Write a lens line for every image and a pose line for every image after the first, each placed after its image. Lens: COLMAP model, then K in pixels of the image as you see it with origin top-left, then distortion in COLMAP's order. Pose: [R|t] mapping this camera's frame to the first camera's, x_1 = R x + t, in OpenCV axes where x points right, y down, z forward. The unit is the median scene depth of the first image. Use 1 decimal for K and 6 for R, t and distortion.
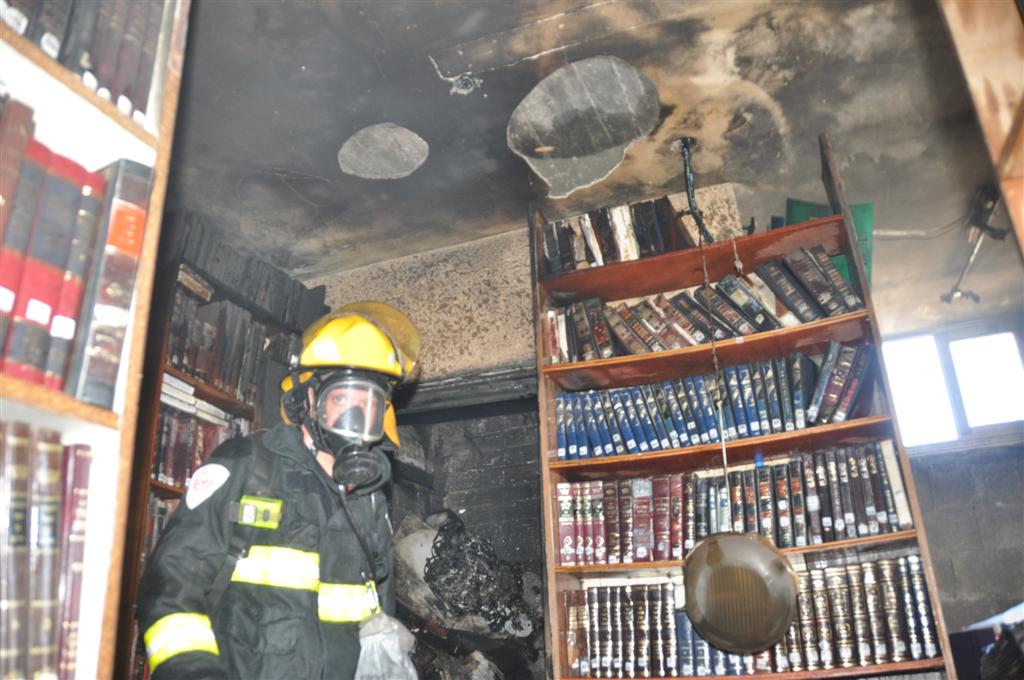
lens RADIAL K [[803.1, 0, 510.4], [0, 803.1, 345.8], [0, 0, 1]] dist [-0.152550, 0.111577]
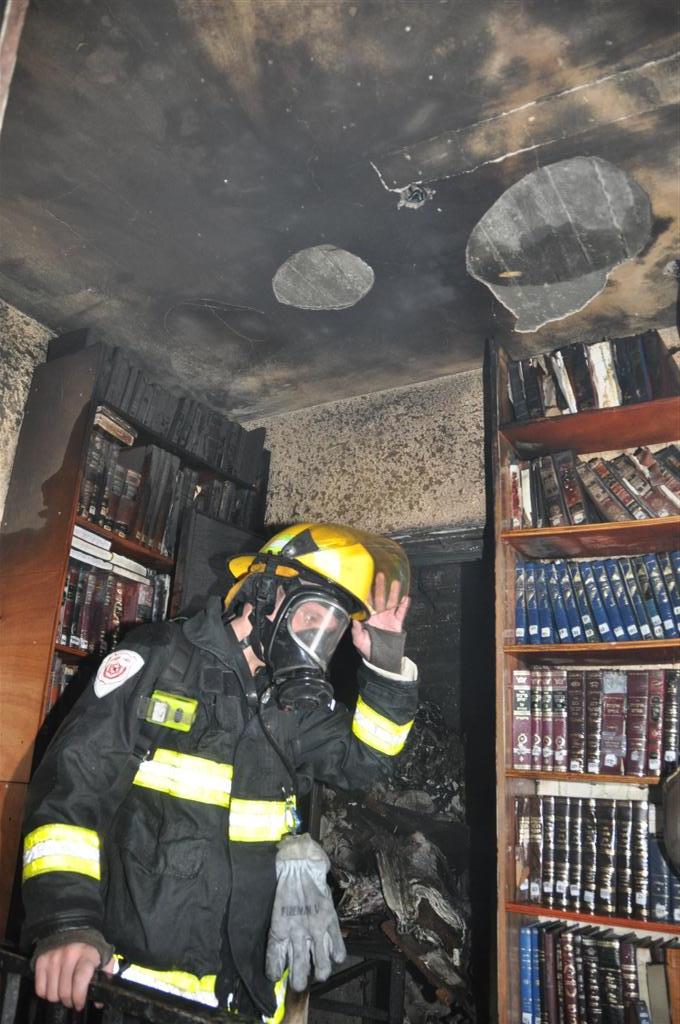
lens RADIAL K [[803.1, 0, 342.3], [0, 803.1, 515.1], [0, 0, 1]] dist [-0.152550, 0.111577]
pose [[0.985632, 0.030215, -0.166185, 0.014610], [-0.022908, 0.998692, 0.045715, -0.027148], [0.167348, -0.041251, 0.985034, 0.142572]]
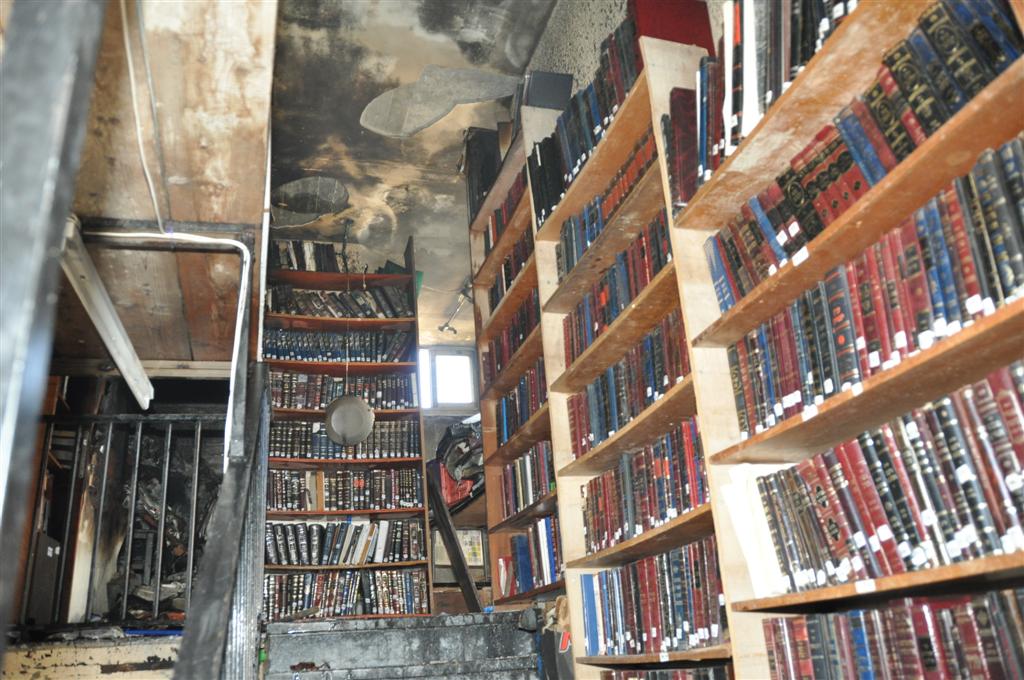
lens RADIAL K [[809.2, 0, 510.6], [0, 809.2, 348.0], [0, 0, 1]] dist [-0.151938, 0.110217]
pose [[0.790123, 0.201574, 0.578855, -0.620761], [-0.186608, 0.978656, -0.086082, 0.174626], [-0.583852, -0.040004, 0.810874, -0.999894]]
